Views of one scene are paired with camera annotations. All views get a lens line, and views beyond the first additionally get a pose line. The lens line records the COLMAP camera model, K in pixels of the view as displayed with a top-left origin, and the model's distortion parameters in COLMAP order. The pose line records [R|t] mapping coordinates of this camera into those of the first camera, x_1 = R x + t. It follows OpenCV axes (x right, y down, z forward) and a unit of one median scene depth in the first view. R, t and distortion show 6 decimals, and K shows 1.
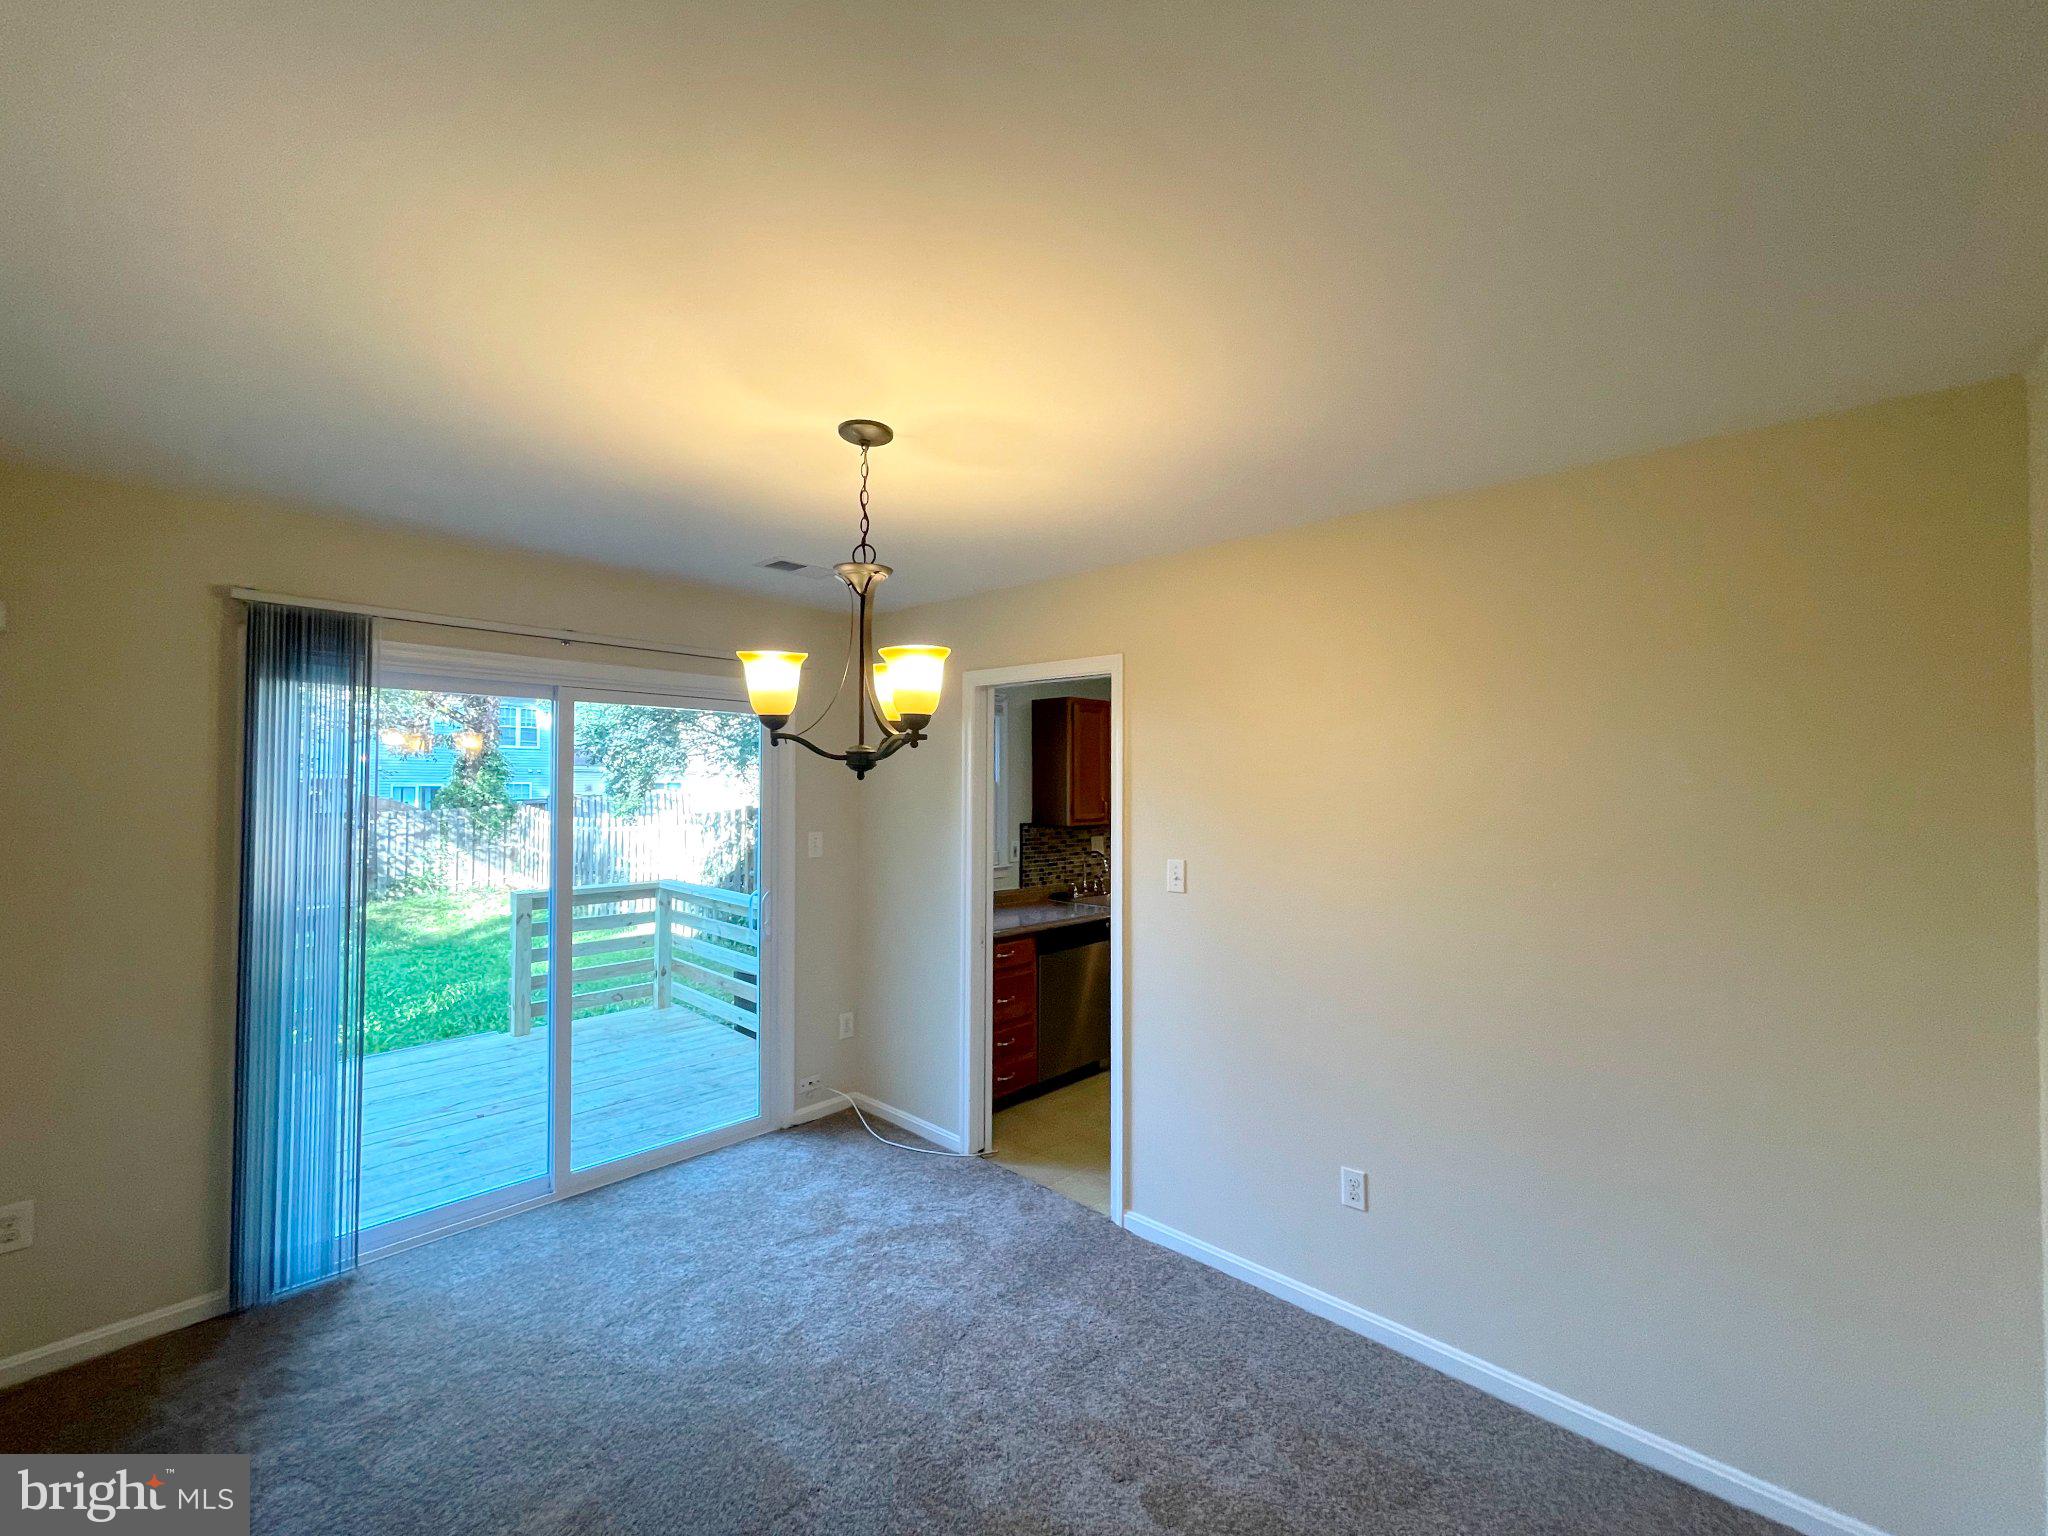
lens RADIAL K [[845.5, 0, 1024.0], [0, 845.5, 768.0], [0, 0, 1]] dist [-0.011192, -0.000003]
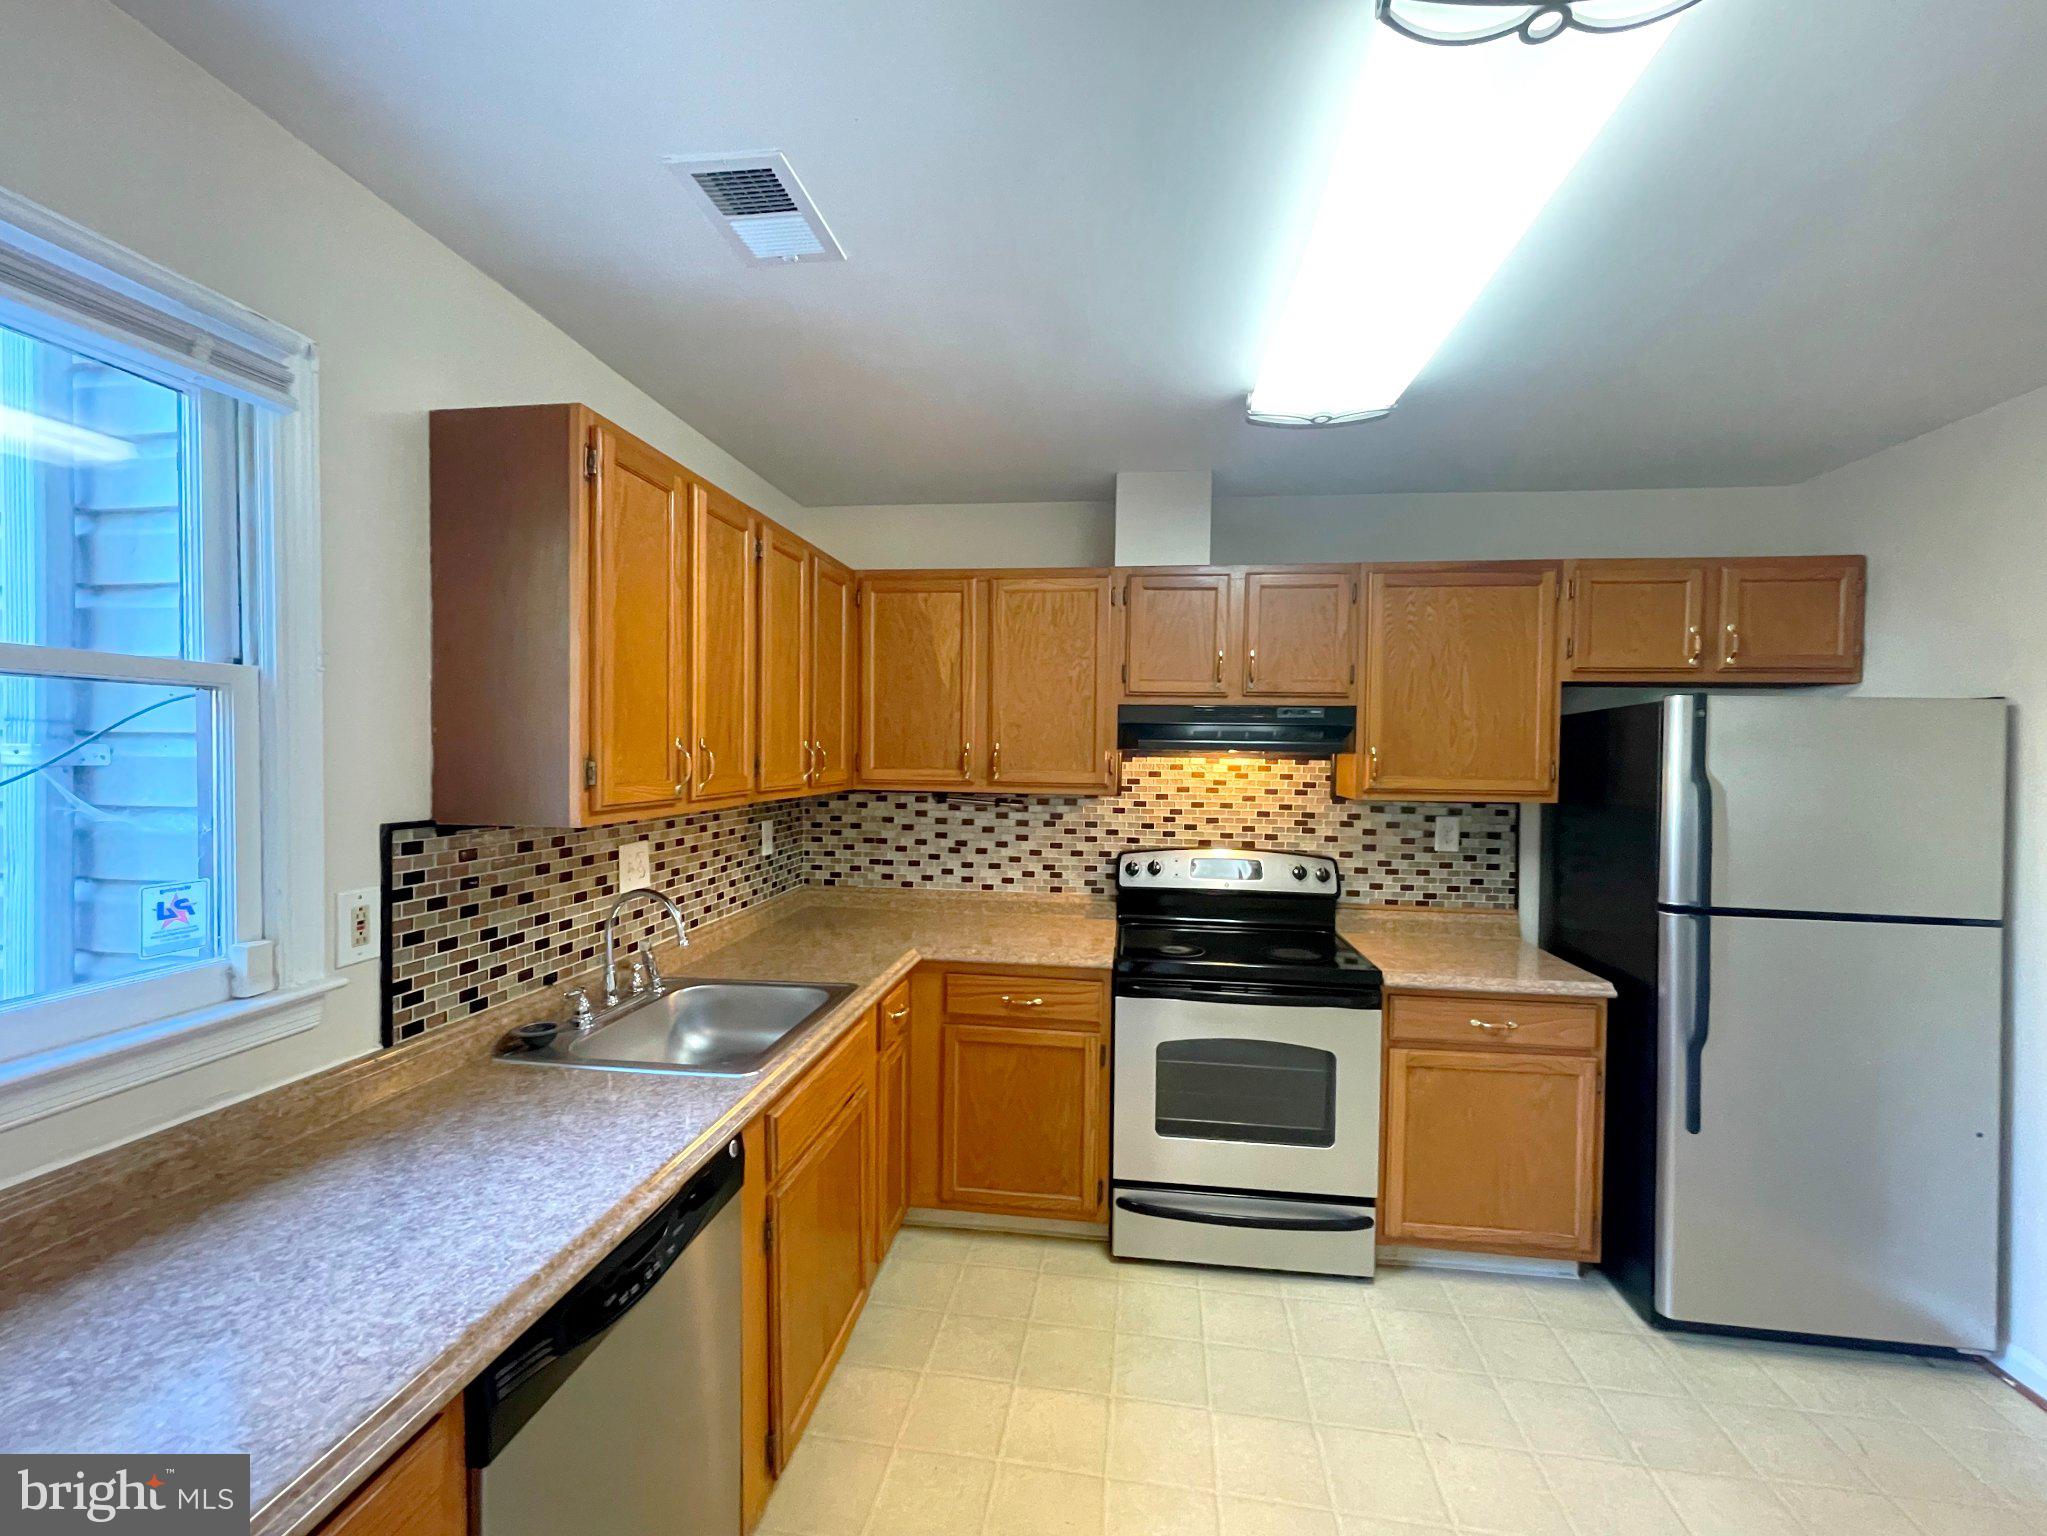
lens RADIAL K [[855.8, 0, 1024.3], [0, 855.8, 762.8], [0, 0, 1]] dist [-0.000835, -0.000051]
pose [[0.818135, -0.003382, 0.575016, 0.007157], [-0.017681, 0.999362, 0.031034, 0.030508], [-0.574754, -0.035557, 0.817553, 0.620445]]
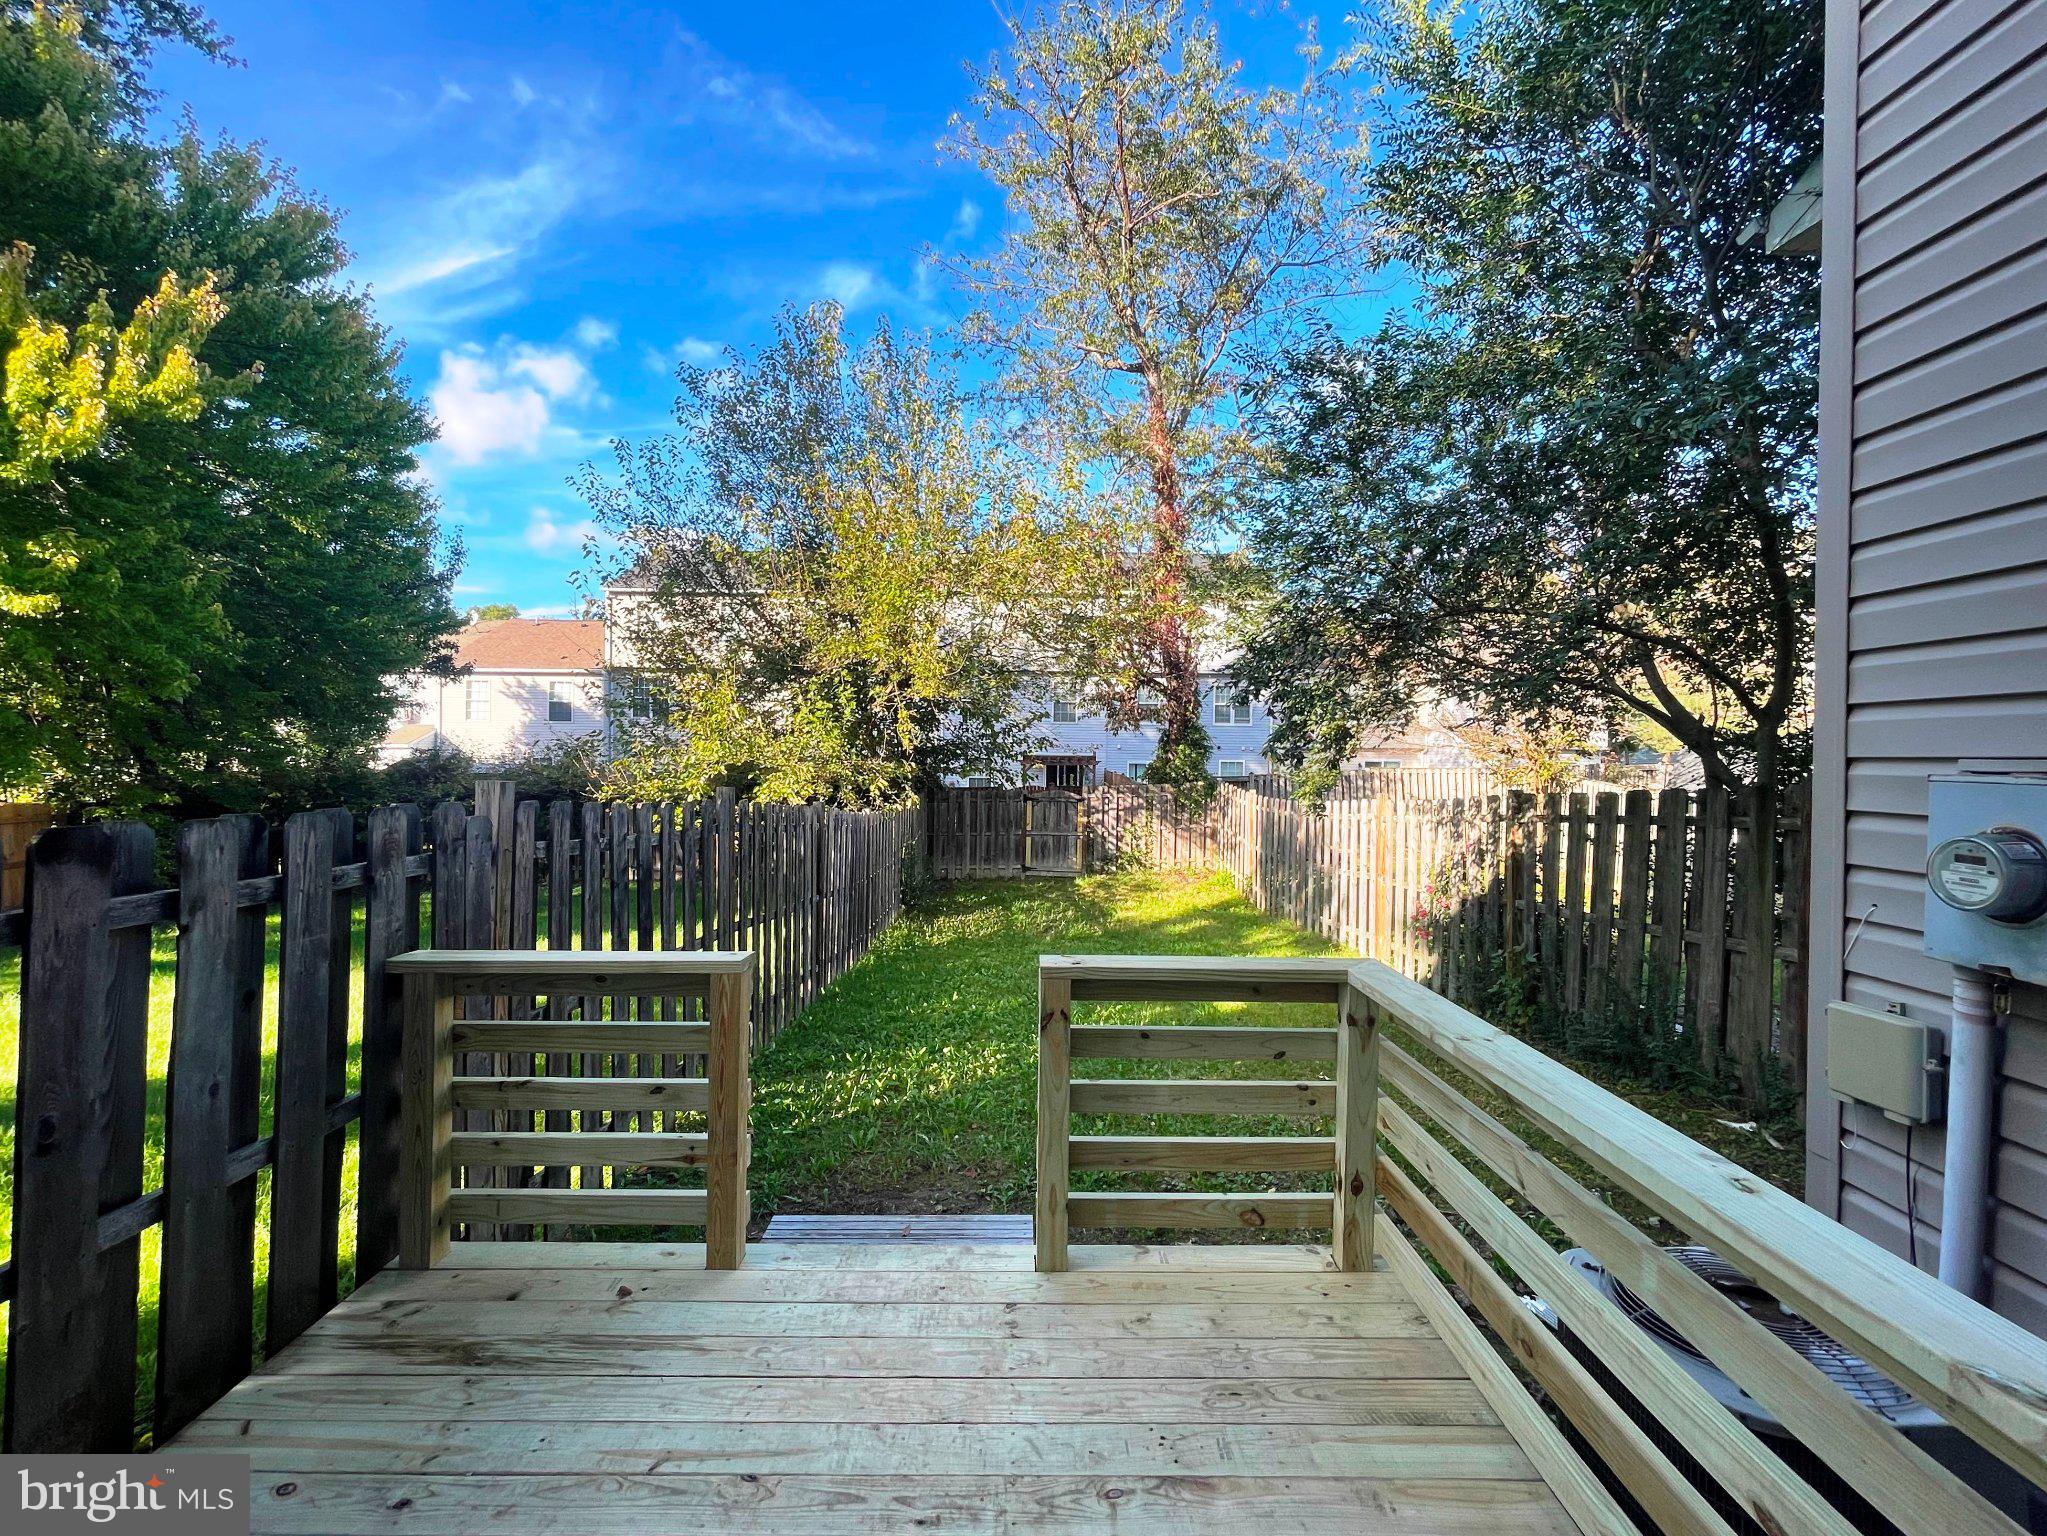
lens RADIAL K [[846.2, 0, 1018.3], [0, 846.2, 757.1], [0, 0, 1]] dist [-0.001205, -0.000073]
pose [[0.689759, -0.000683, -0.724039, -0.280245], [0.007766, 0.999949, 0.006456, 0.031747], [0.723998, -0.010076, 0.689729, 0.690874]]
